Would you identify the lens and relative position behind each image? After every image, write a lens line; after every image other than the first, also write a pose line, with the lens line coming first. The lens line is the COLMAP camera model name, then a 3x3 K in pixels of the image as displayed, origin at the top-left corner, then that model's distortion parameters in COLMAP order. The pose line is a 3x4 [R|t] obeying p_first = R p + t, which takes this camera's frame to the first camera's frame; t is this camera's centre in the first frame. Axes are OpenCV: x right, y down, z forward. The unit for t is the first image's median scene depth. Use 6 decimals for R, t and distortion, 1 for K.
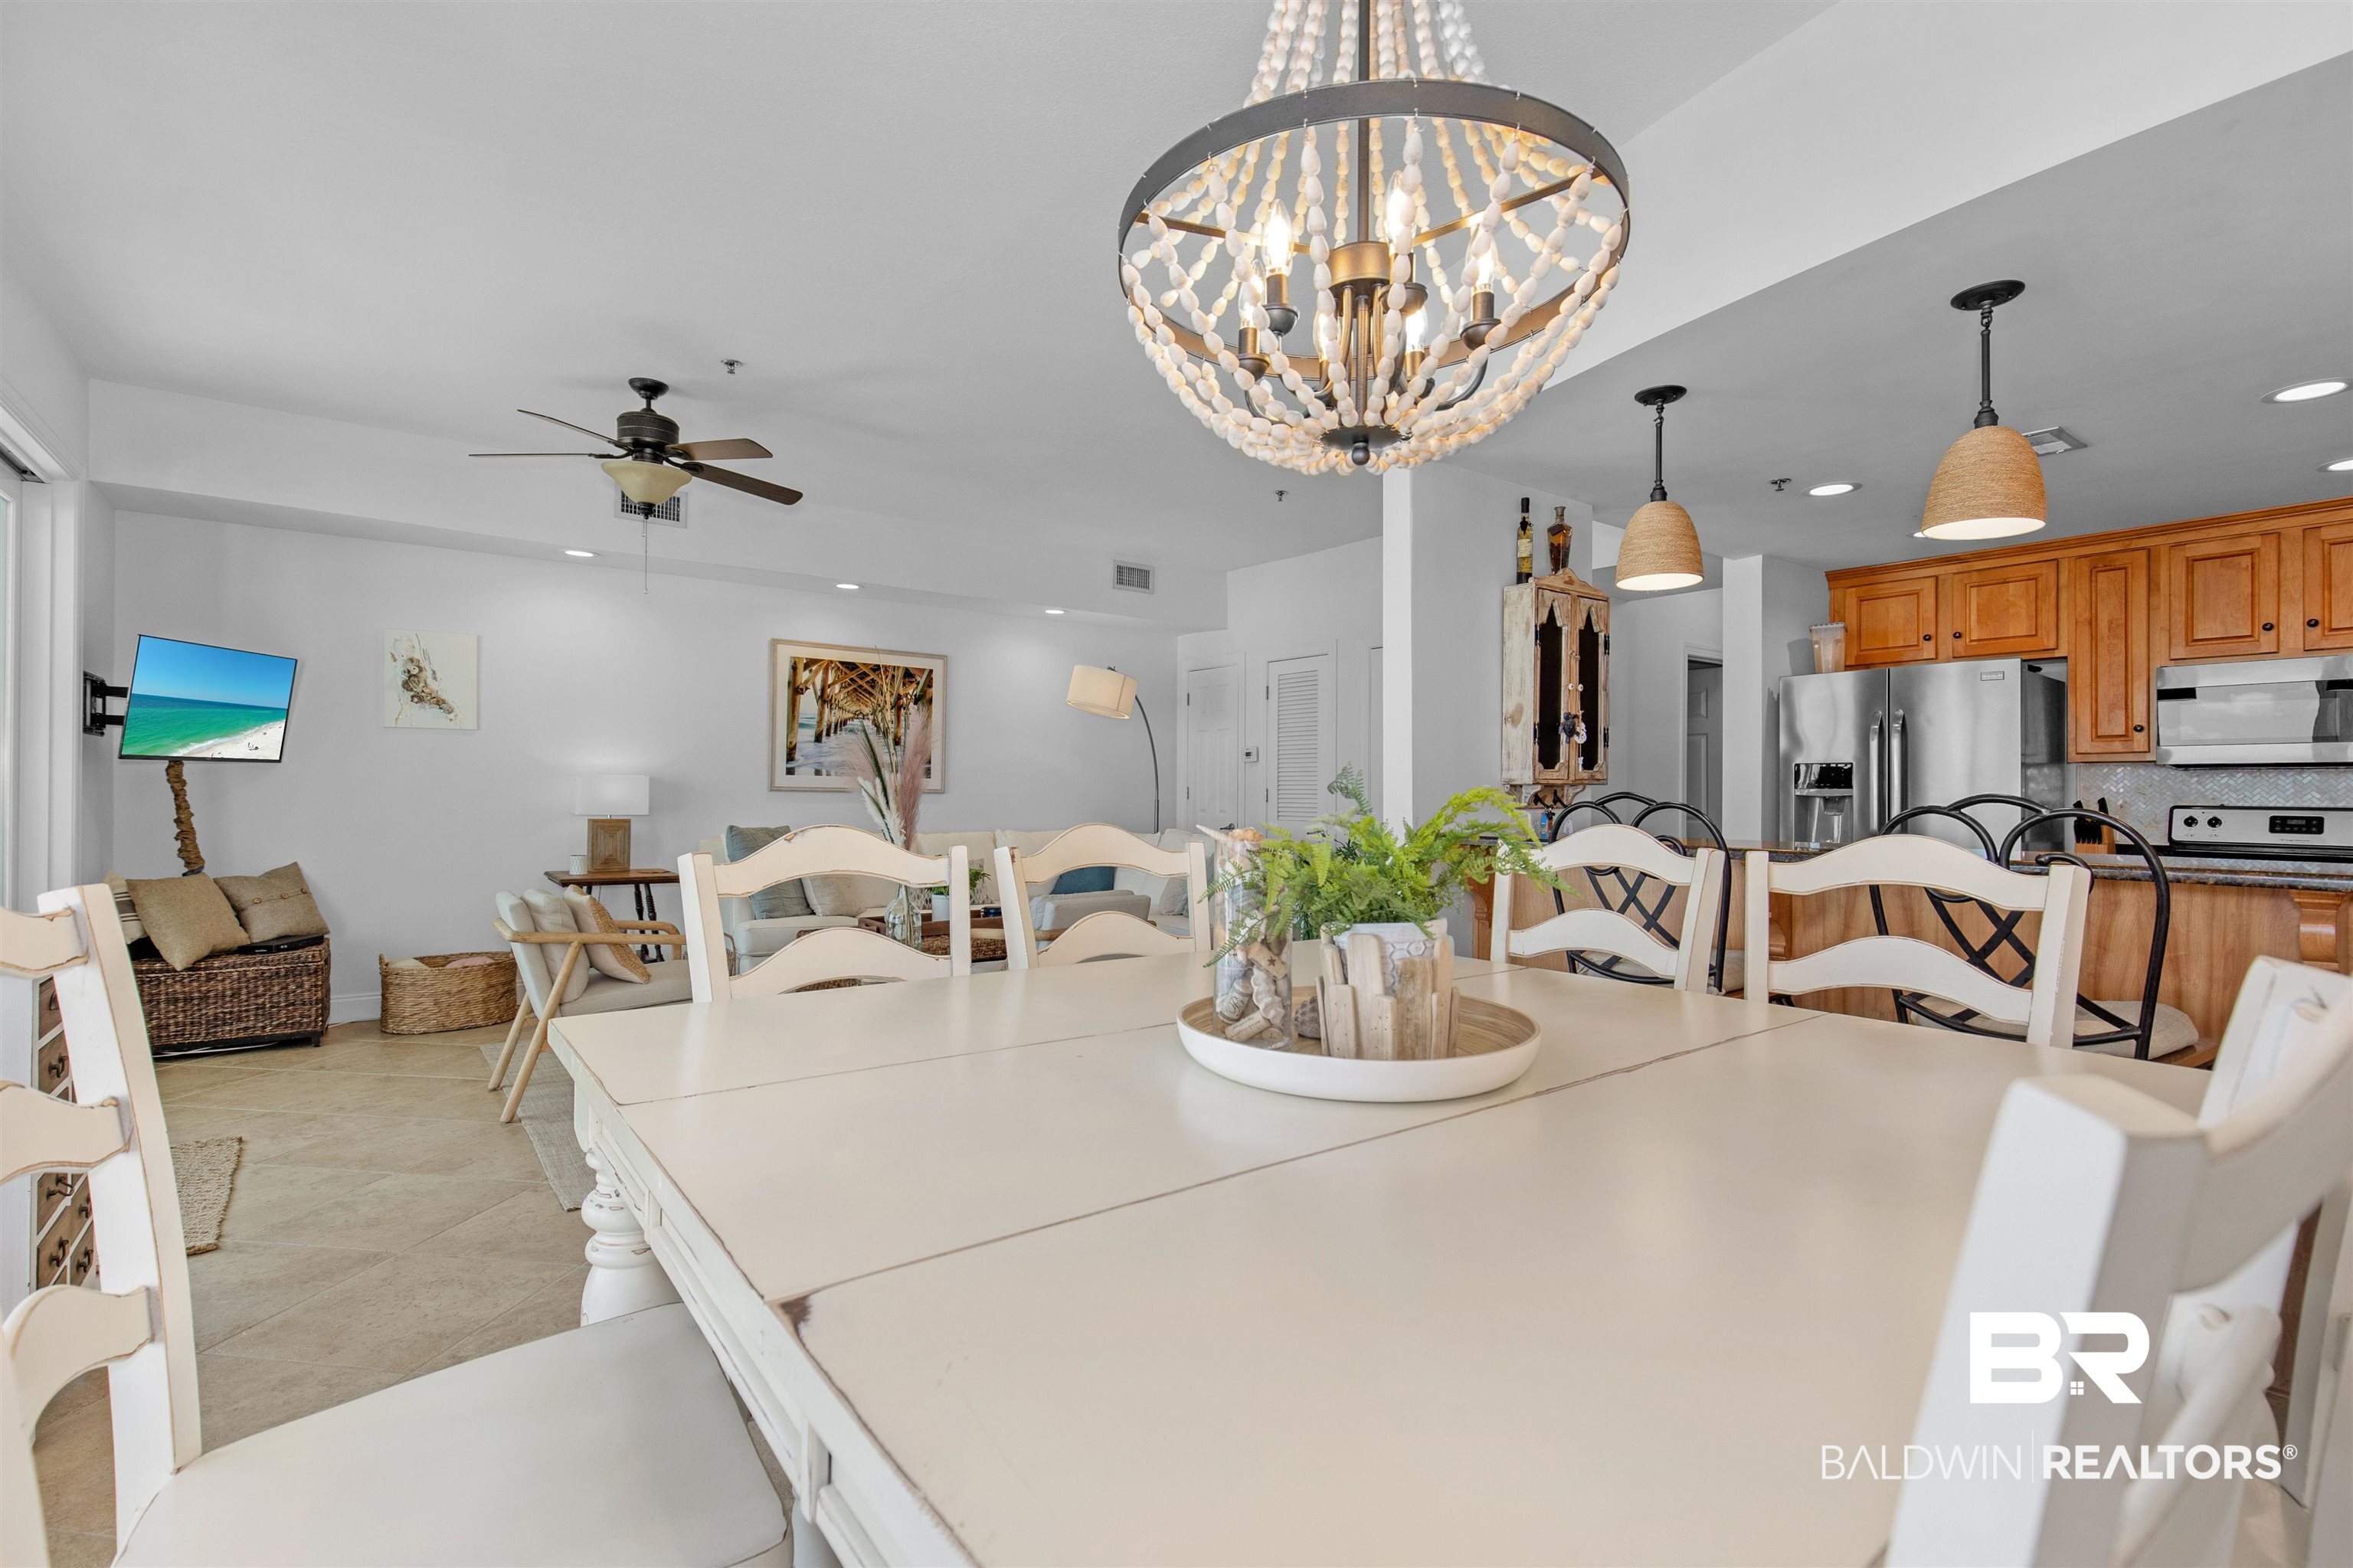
lens RADIAL K [[1081.1, 0, 1199.2], [0, 1081.1, 783.6], [0, 0, 1]] dist [0.002026, 0.001309]
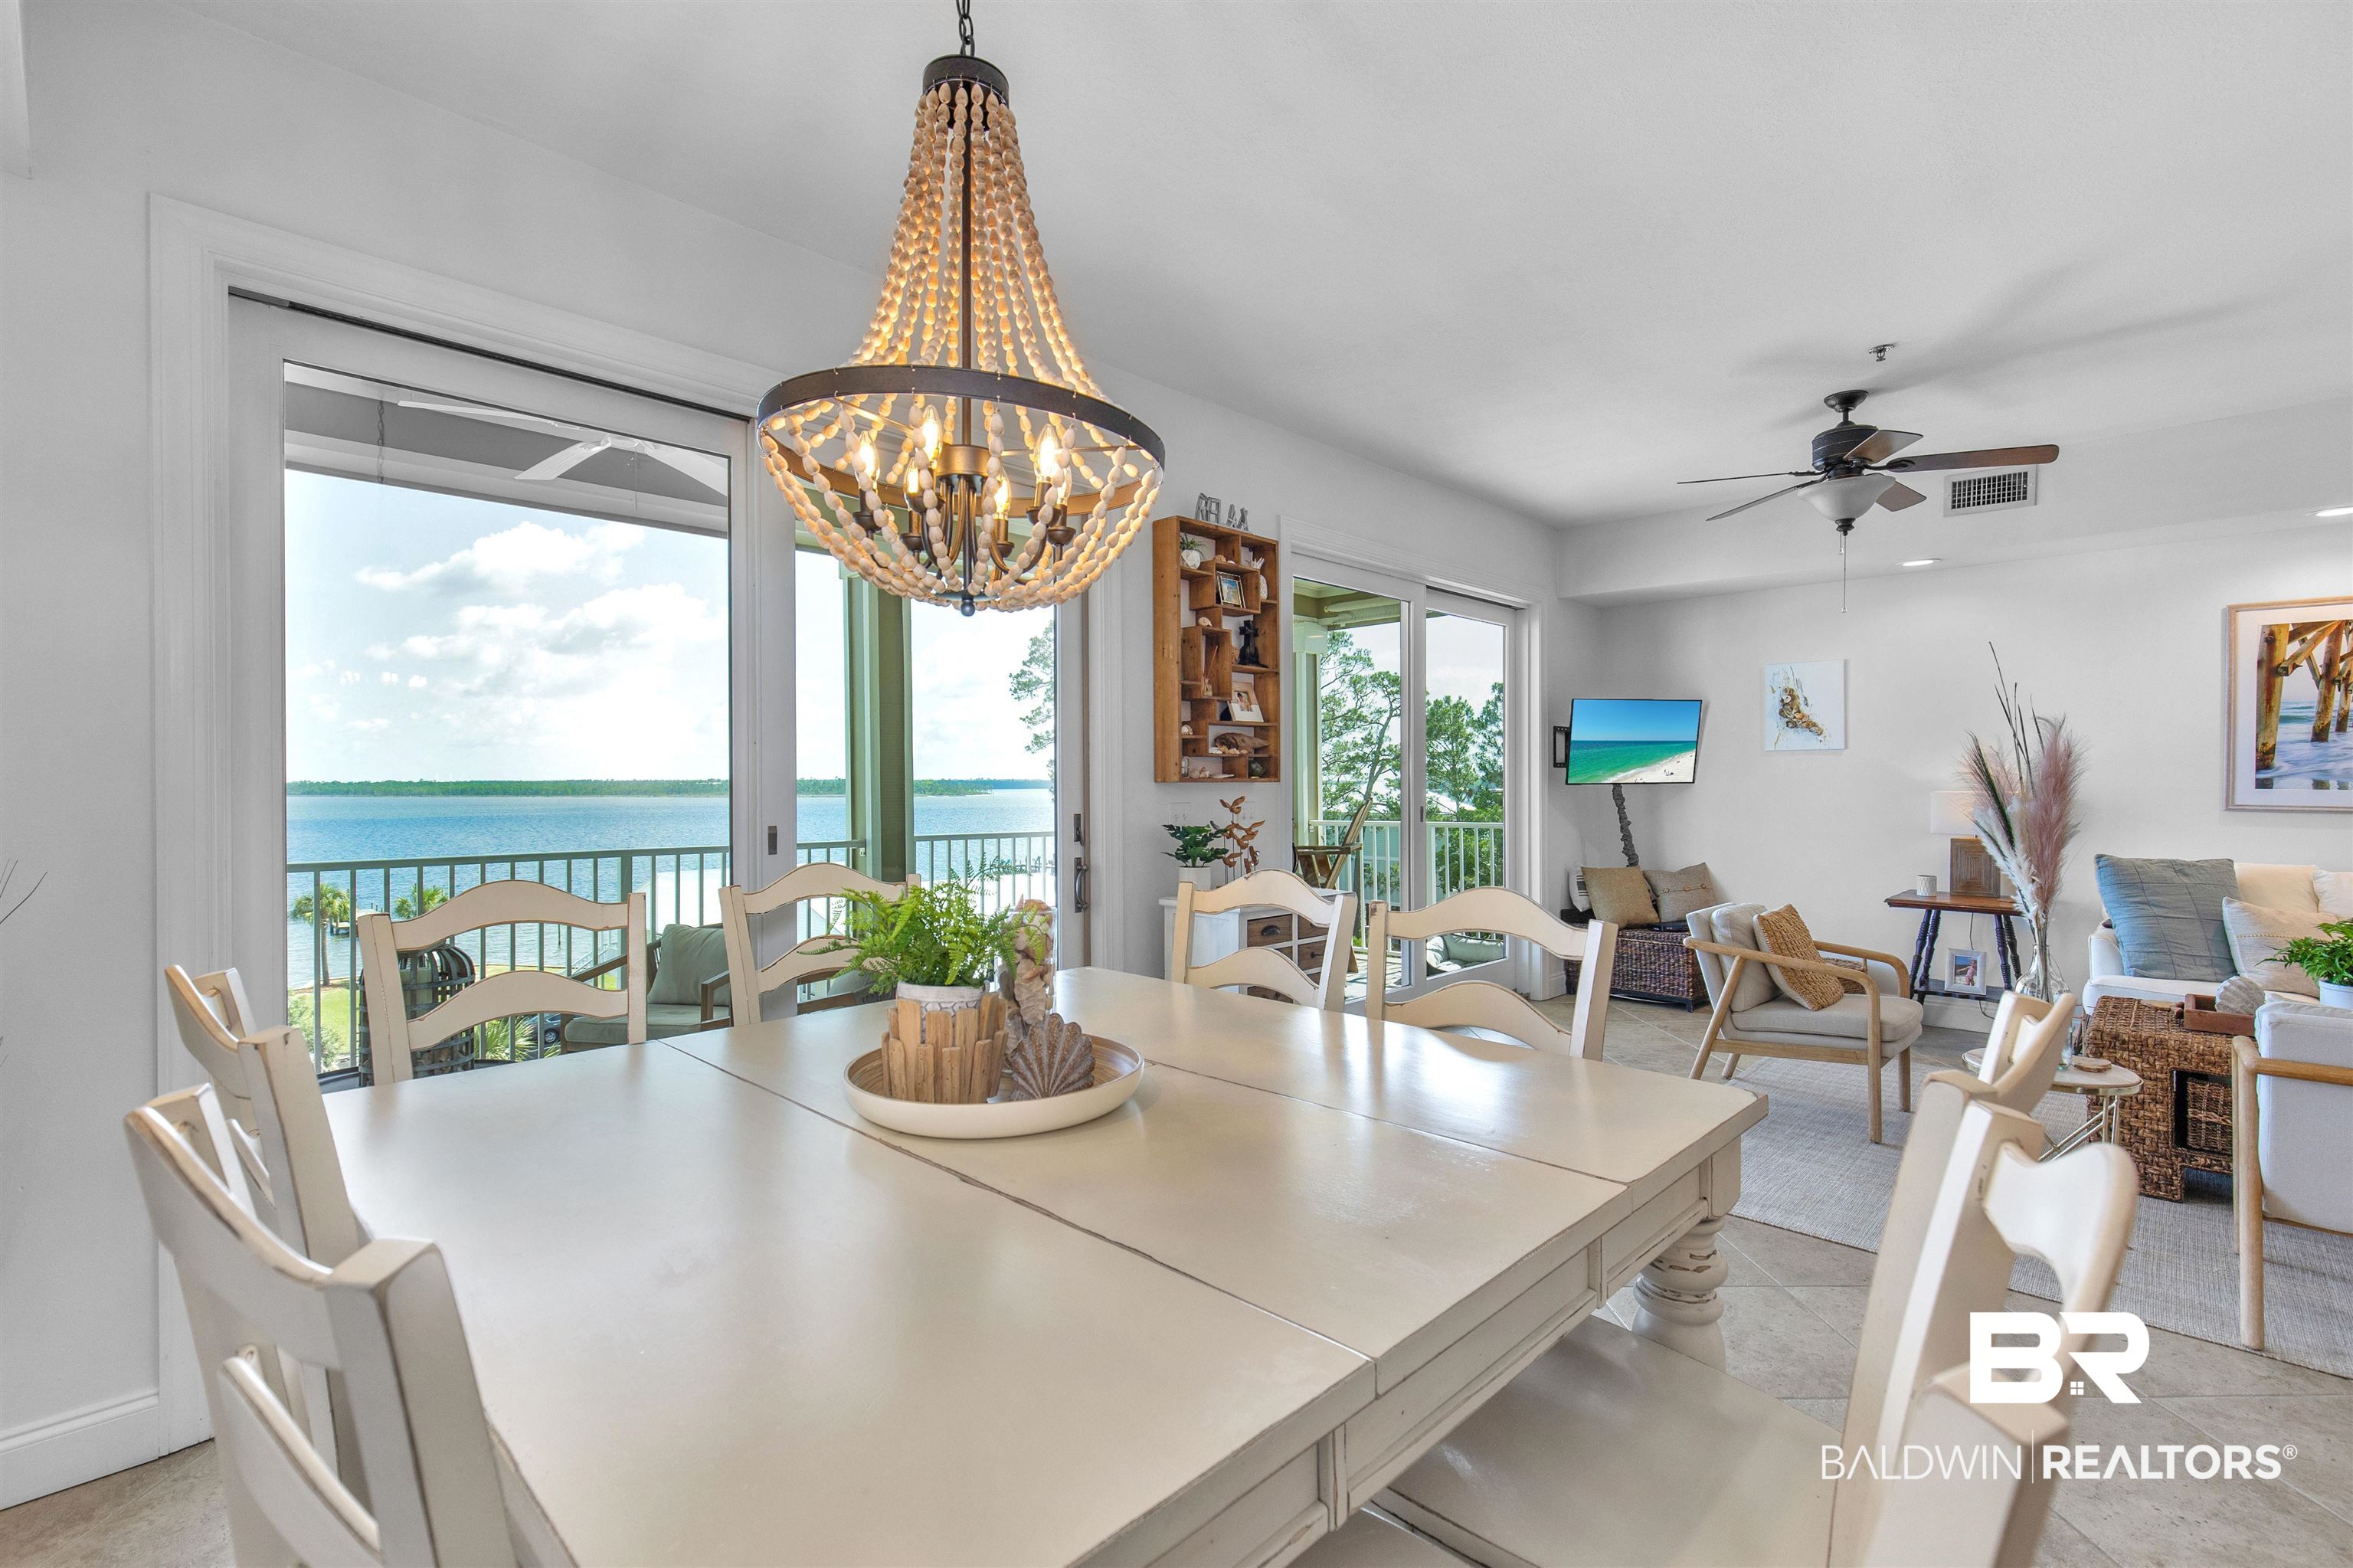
lens RADIAL K [[1081.1, 0, 1178.9], [0, 1081.1, 791.3], [0, 0, 1]] dist [0.002026, 0.001309]
pose [[0.140151, 0.004798, -0.990119, 0.240544], [0.009858, 0.999932, 0.006241, -0.018091], [0.990081, -0.010635, 0.140094, 0.177289]]
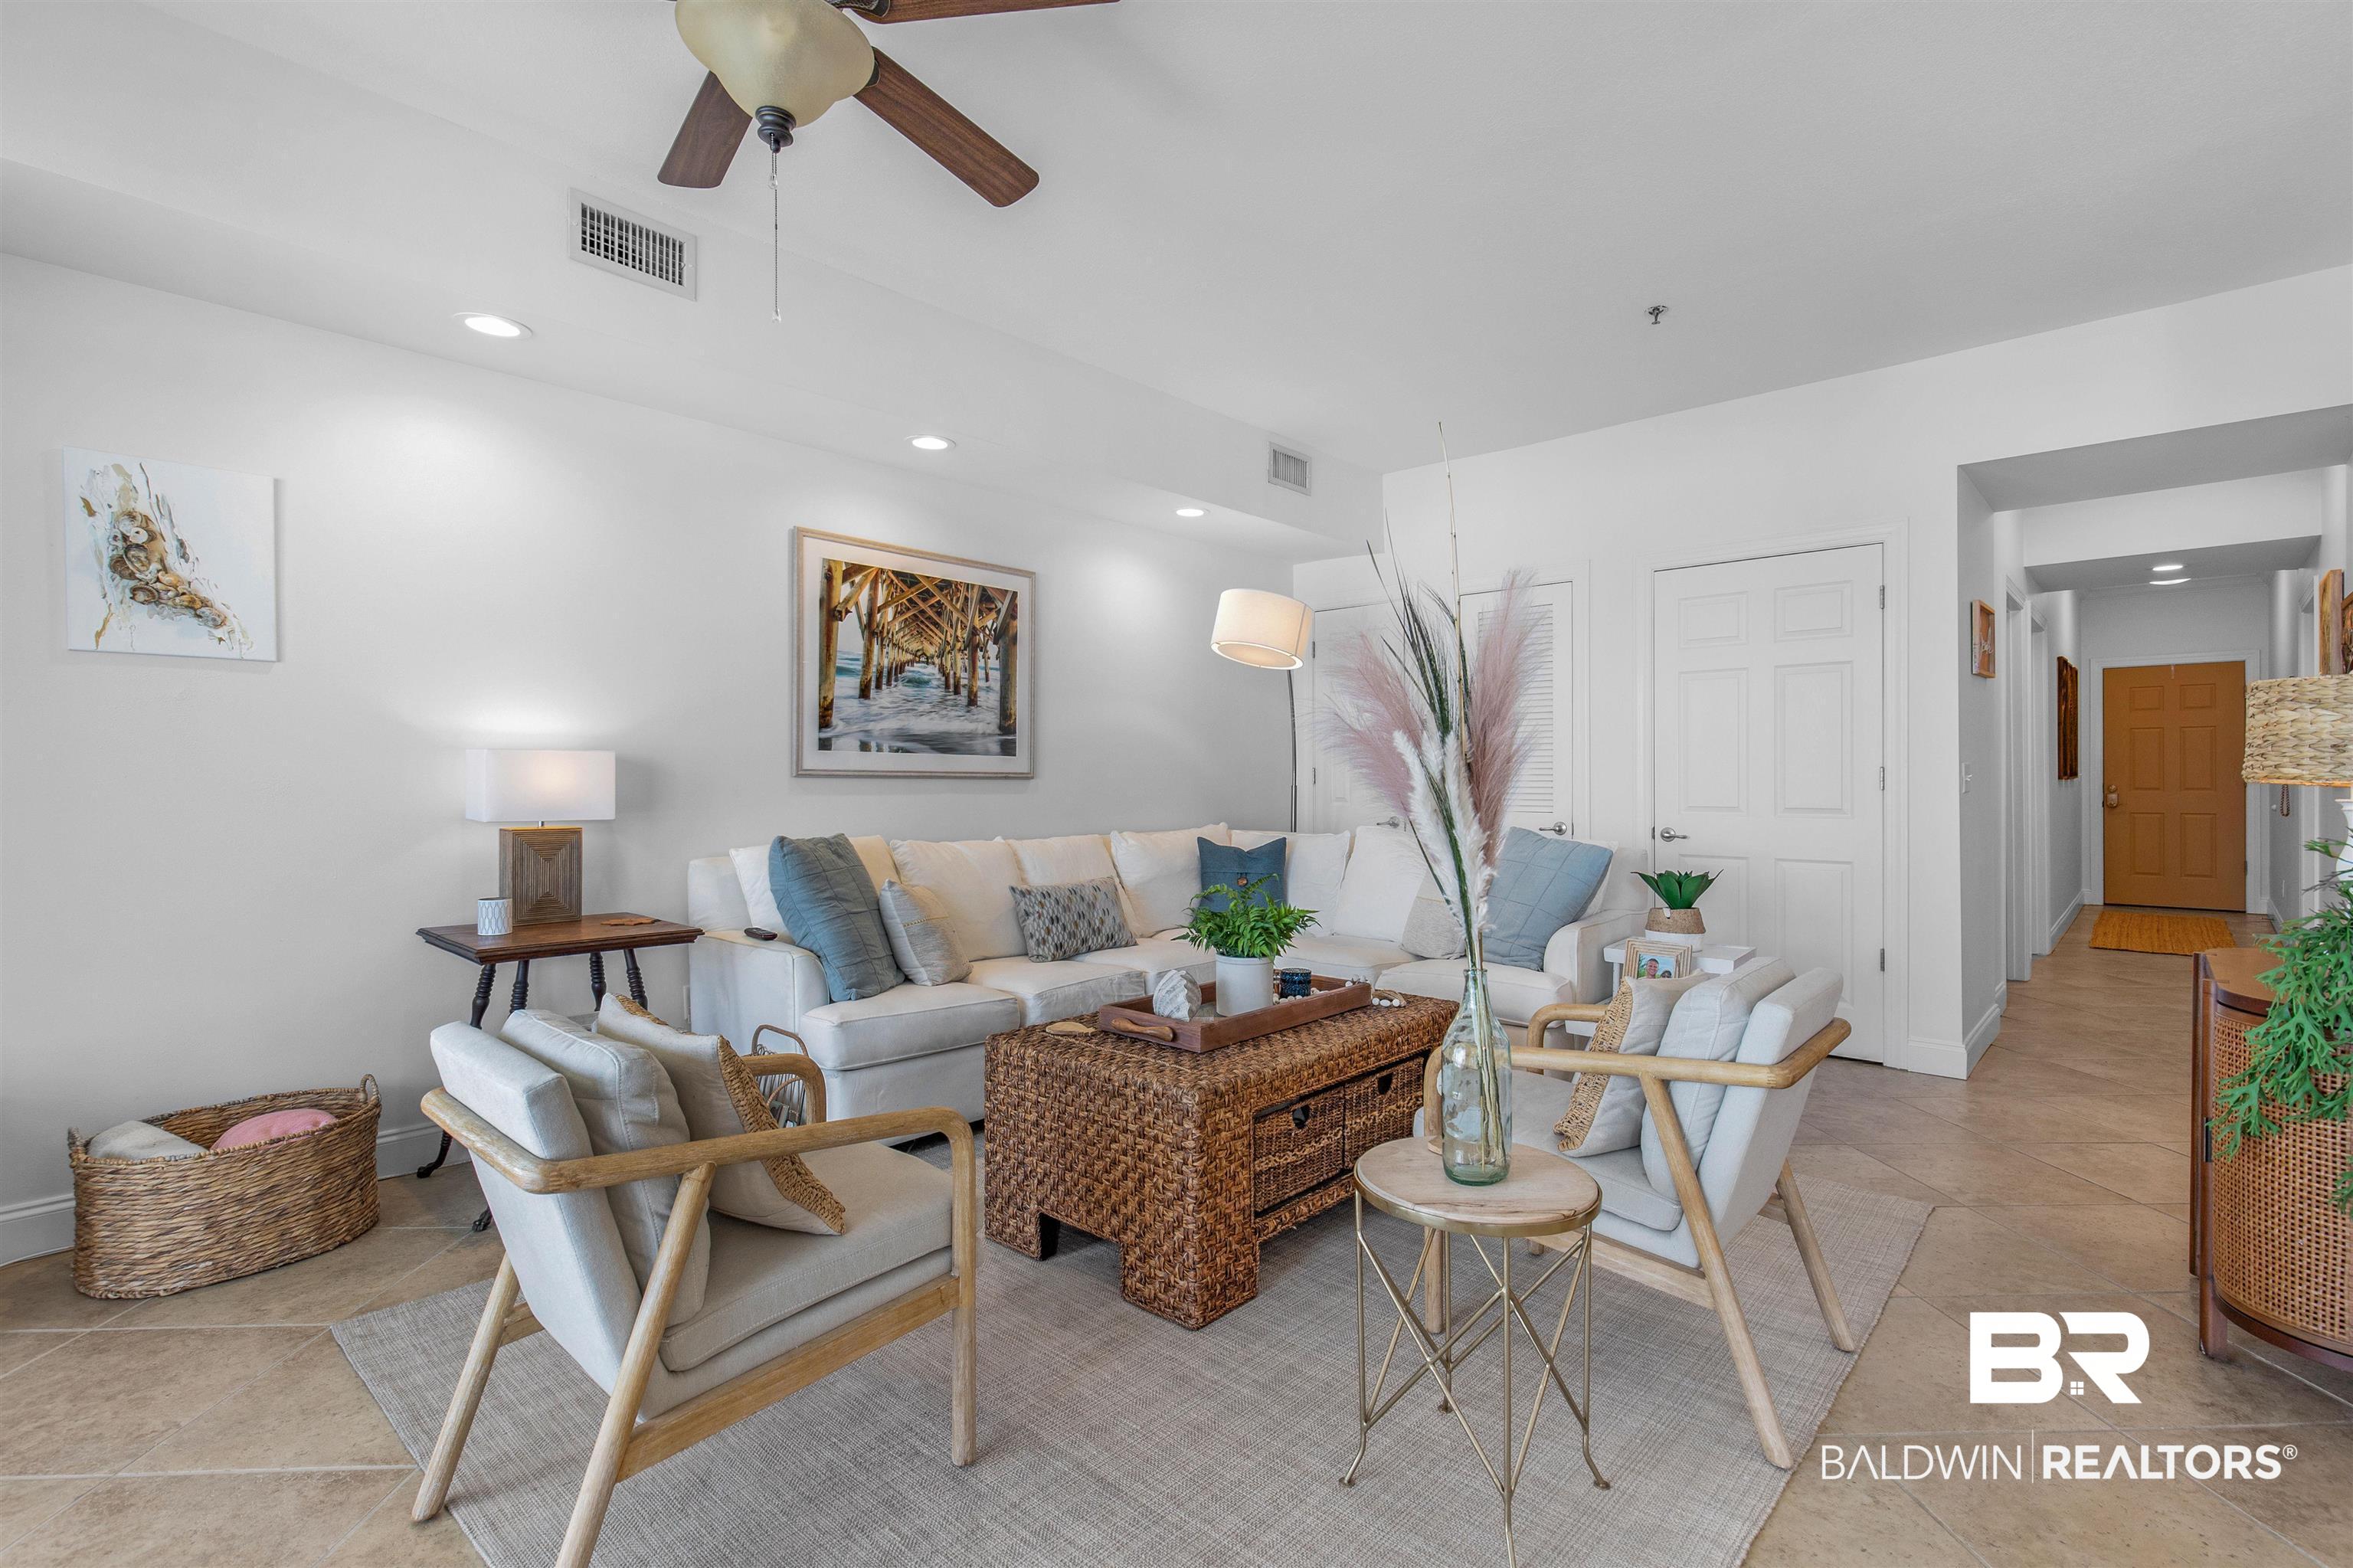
lens RADIAL K [[1081.1, 0, 1194.2], [0, 1081.1, 780.3], [0, 0, 1]] dist [0.002026, 0.001309]
pose [[0.984438, -0.012167, 0.175312, -0.278667], [0.010289, 0.999880, 0.011620, 0.004076], [-0.175433, -0.009636, 0.984444, 0.352625]]
